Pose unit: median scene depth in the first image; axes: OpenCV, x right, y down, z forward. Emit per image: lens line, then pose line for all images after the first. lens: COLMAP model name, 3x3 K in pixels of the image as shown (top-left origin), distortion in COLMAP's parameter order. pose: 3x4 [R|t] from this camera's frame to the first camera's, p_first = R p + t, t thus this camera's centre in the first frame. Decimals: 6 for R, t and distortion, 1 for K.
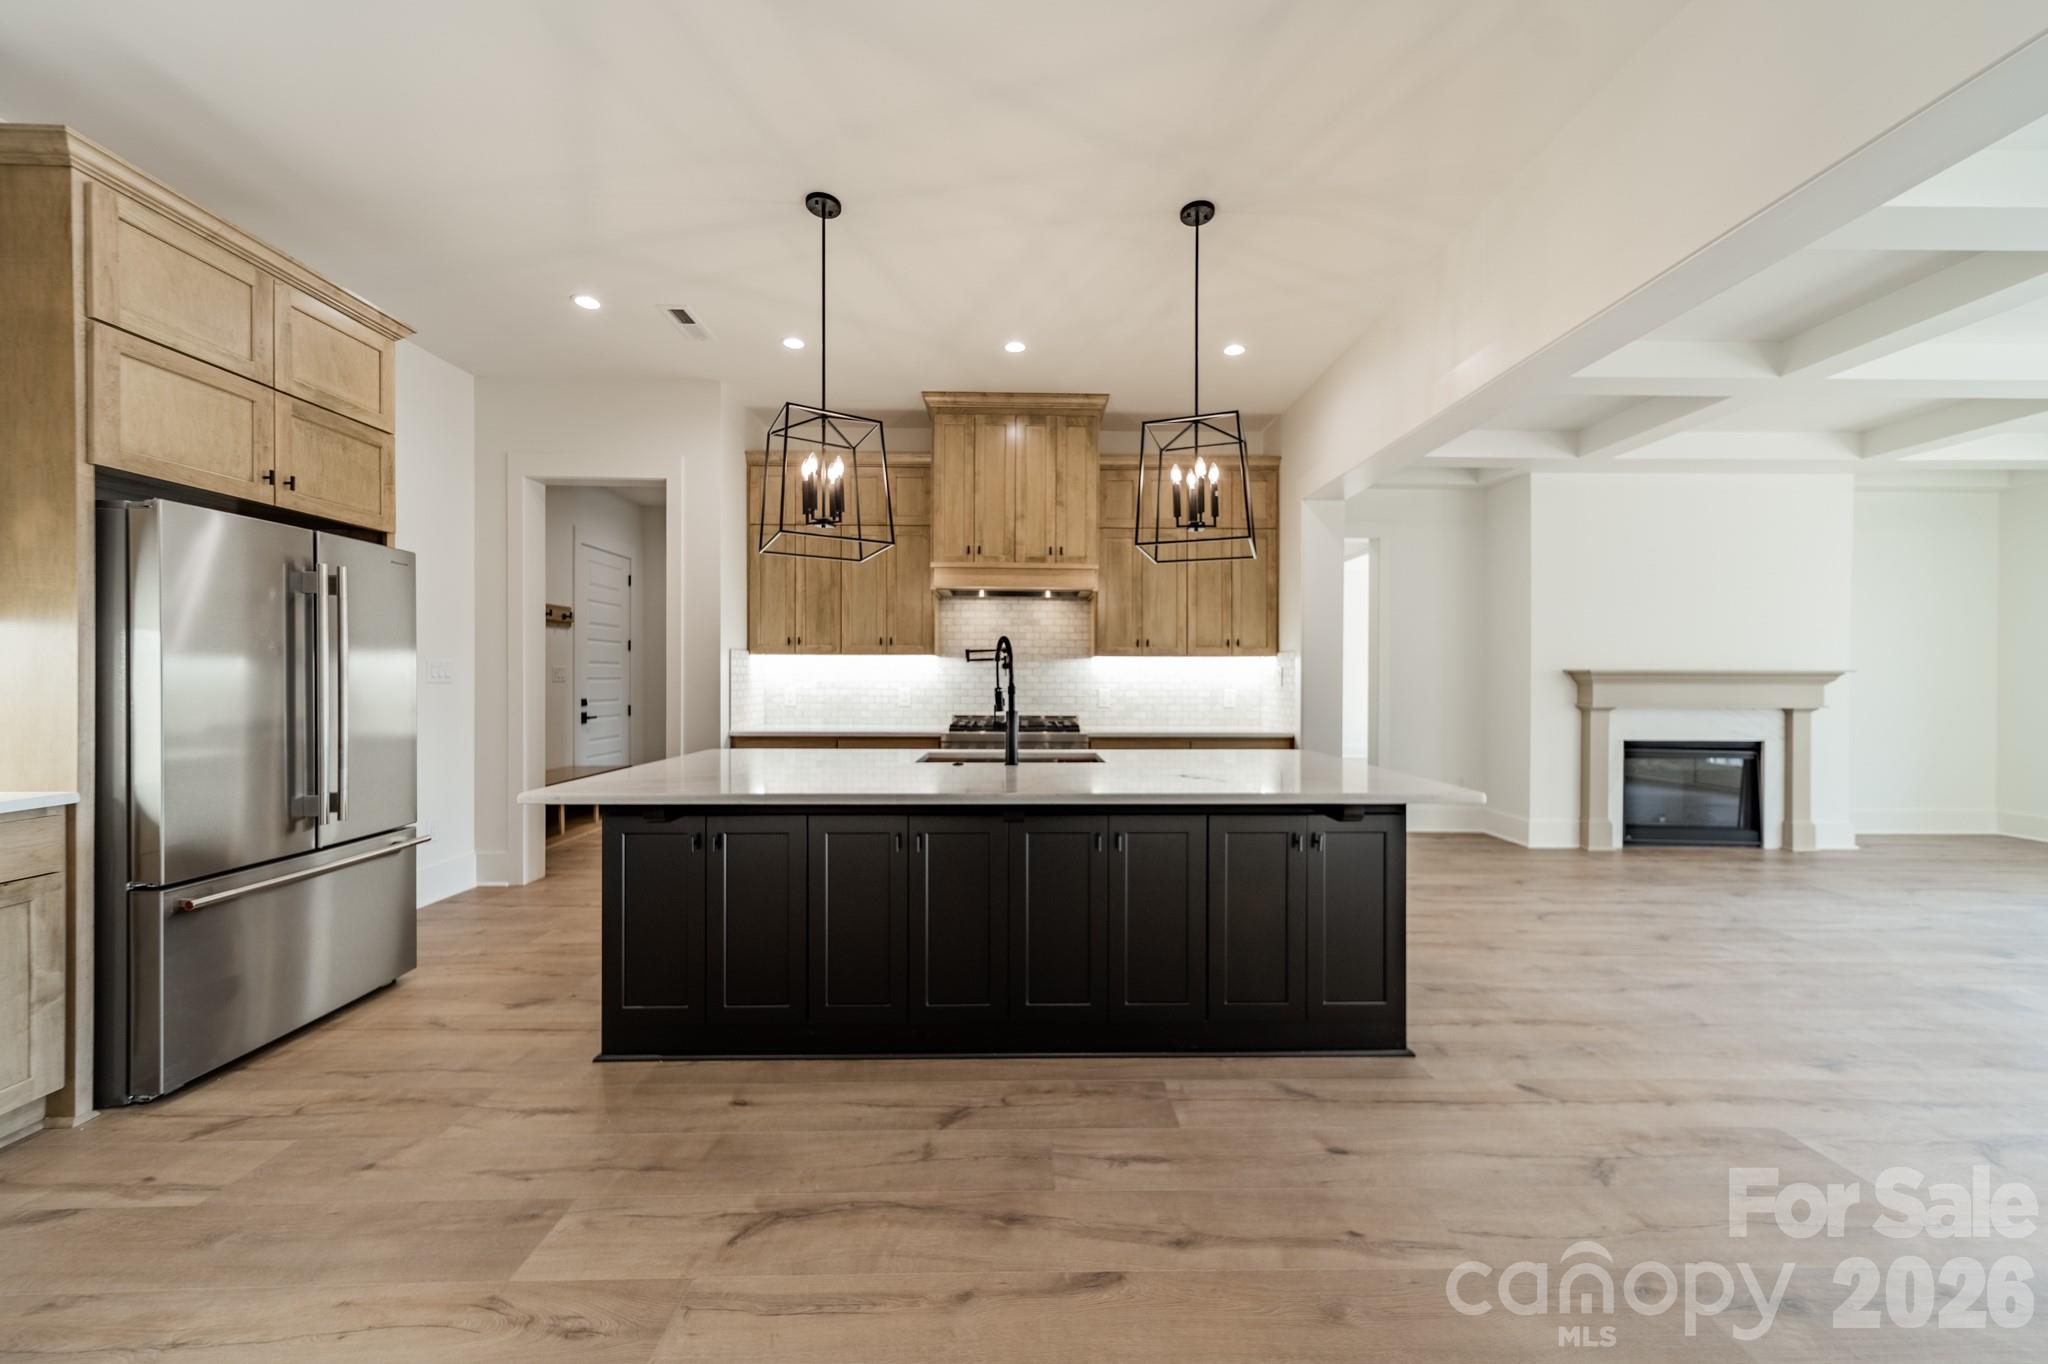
lens RADIAL K [[714.9, 0, 1030.4], [0, 714.9, 676.1], [0, 0, 1]] dist [0.005354, 0.000391]
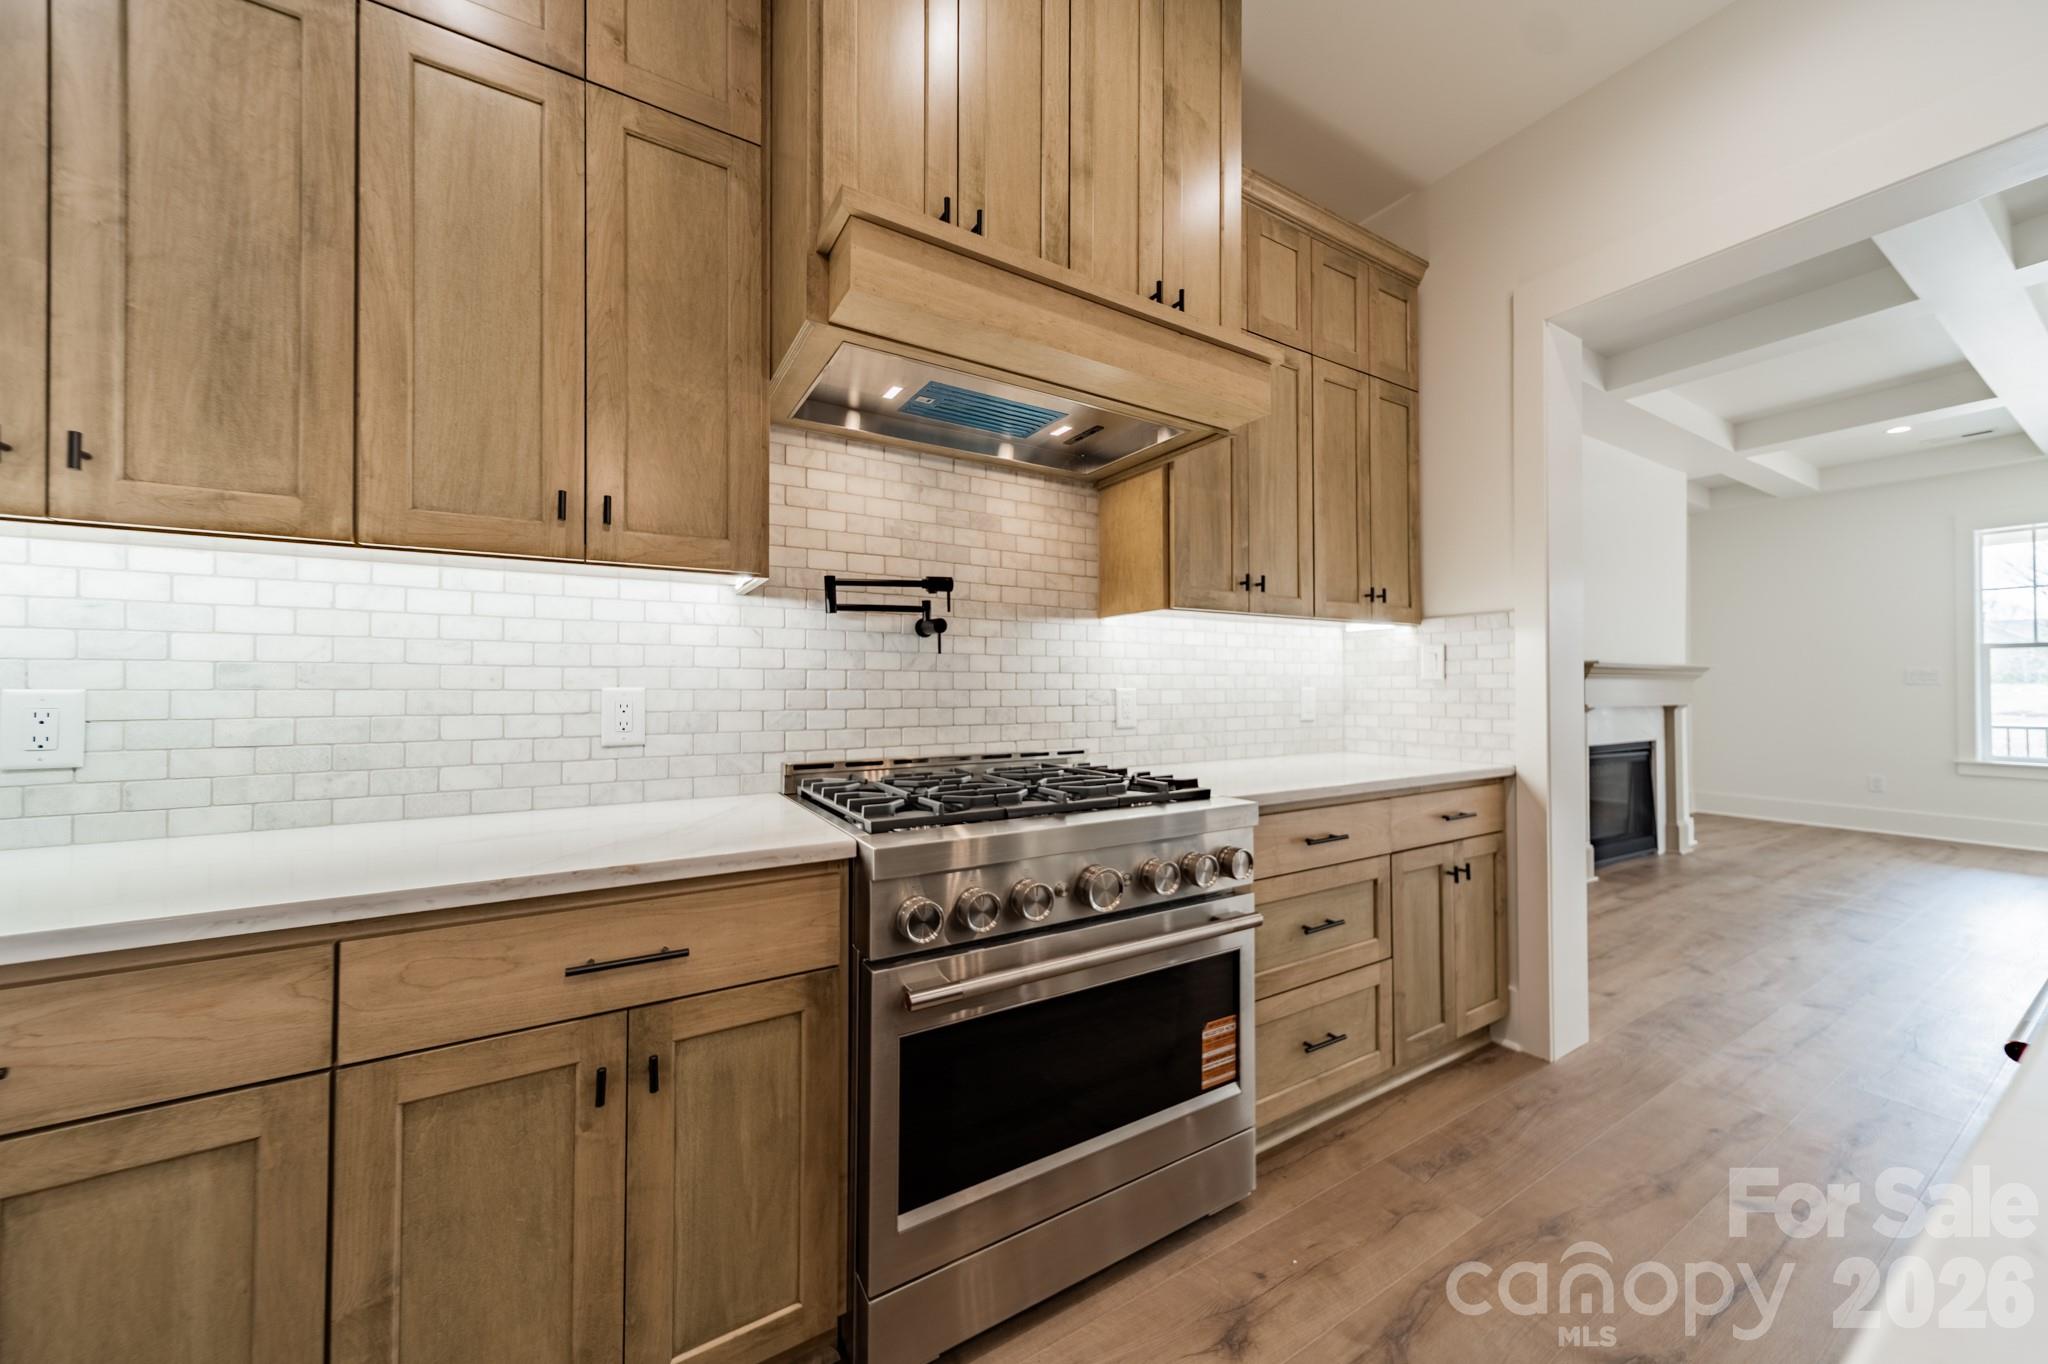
lens RADIAL K [[714.9, 0, 1031.2], [0, 714.9, 673.6], [0, 0, 1]] dist [0.005354, 0.000391]
pose [[0.866180, 0.006118, 0.499694, -0.202214], [0.000761, 0.999908, -0.013562, 0.017850], [-0.499731, 0.012127, 0.866096, 0.728972]]
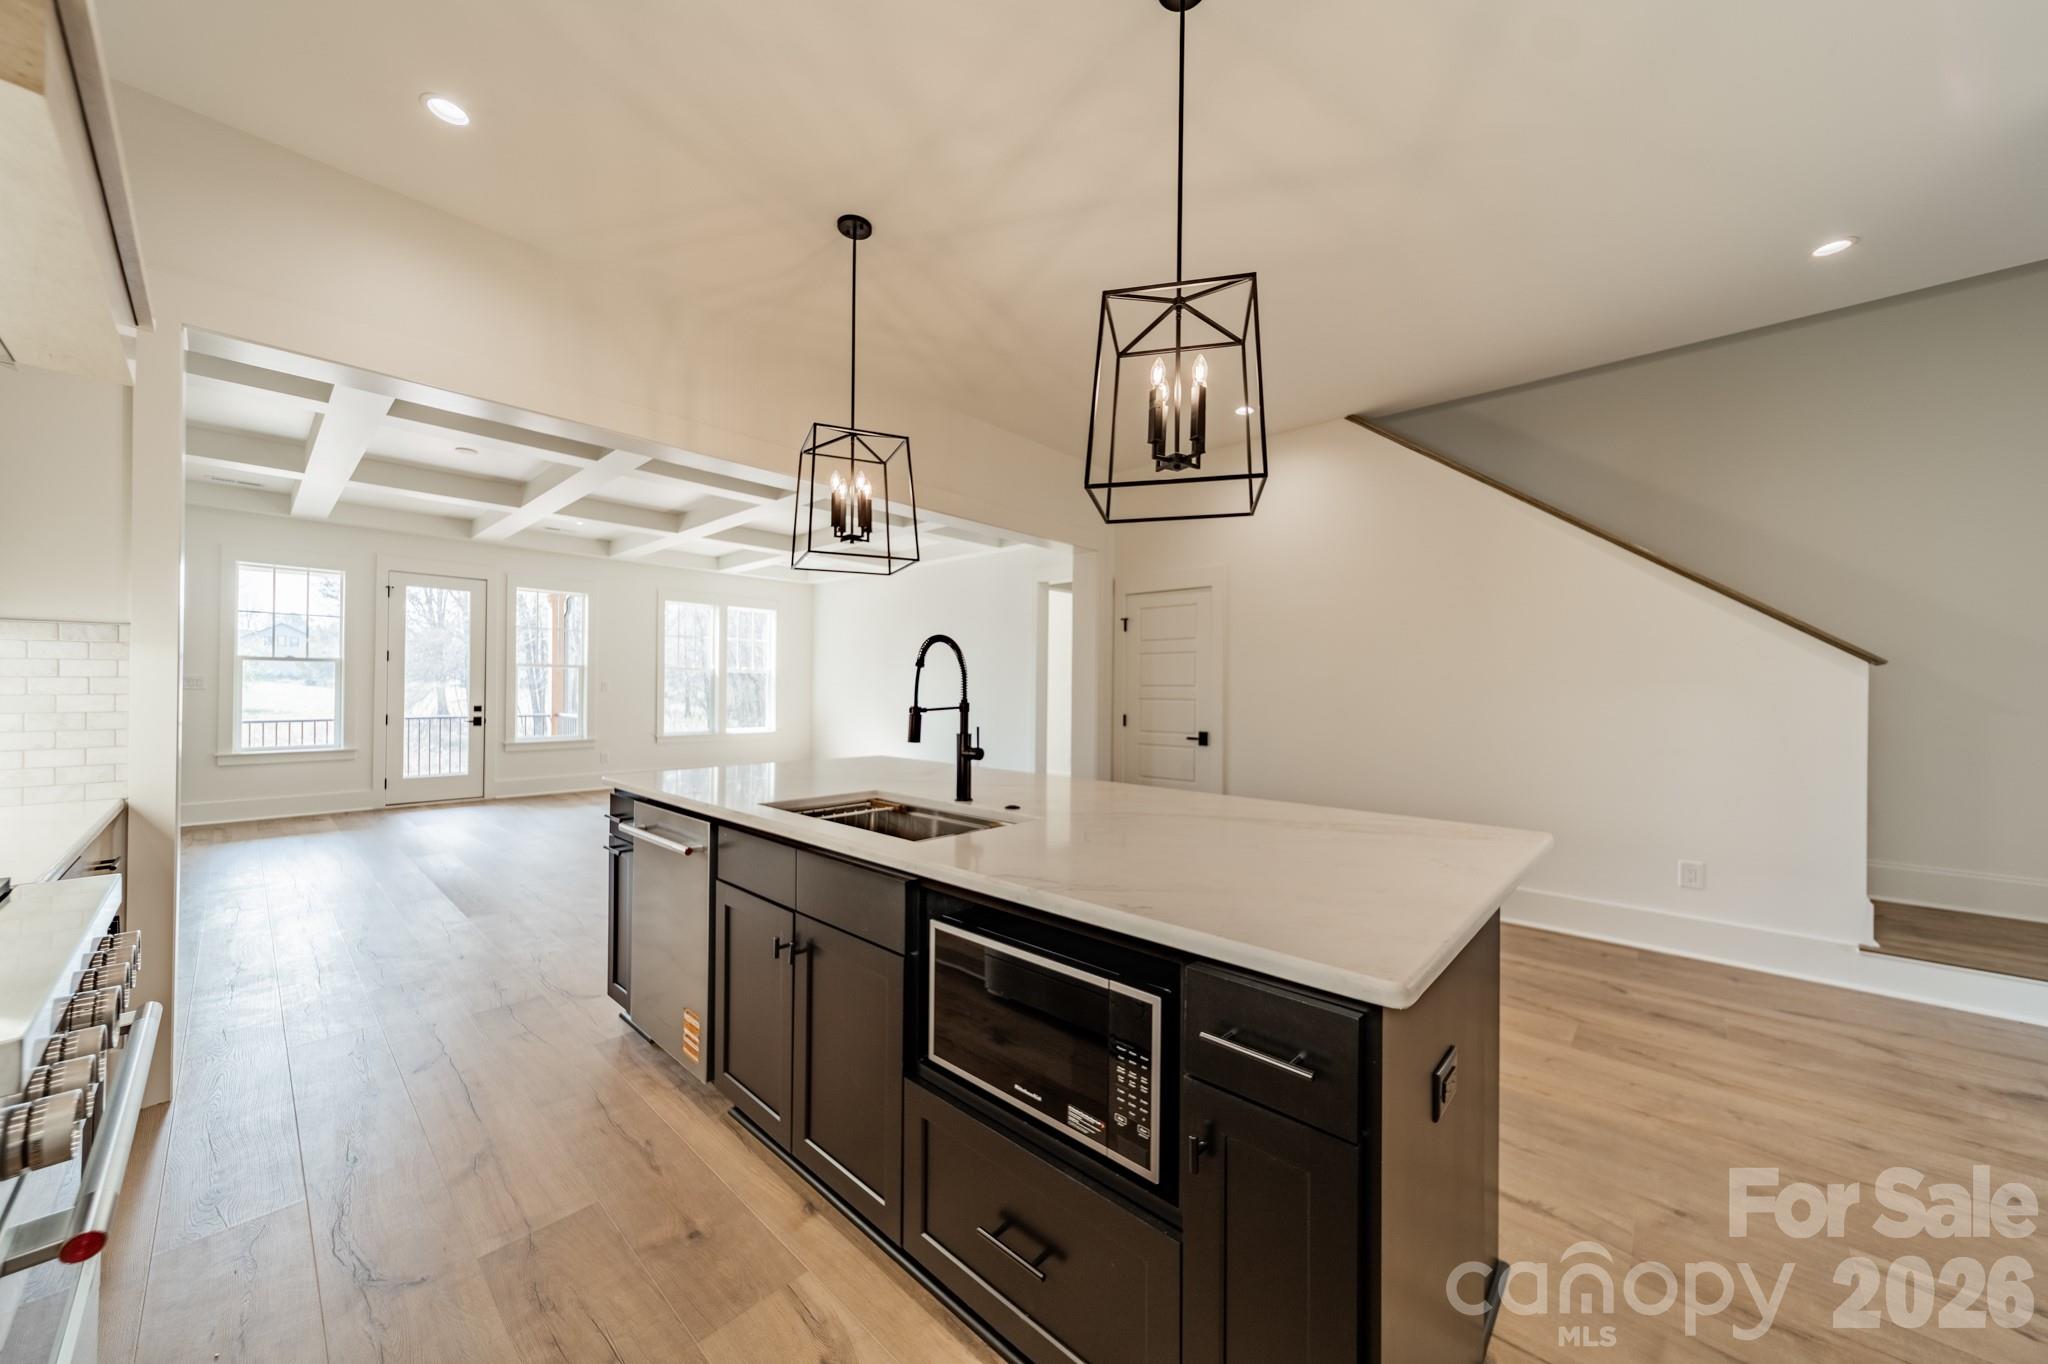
lens RADIAL K [[714.9, 0, 1029.0], [0, 714.9, 692.9], [0, 0, 1]] dist [0.005354, 0.000391]
pose [[-0.722282, -0.013168, 0.691473, -0.384851], [-0.012669, 0.999903, 0.005808, -0.000401], [-0.691482, -0.004565, -0.722379, 0.938722]]
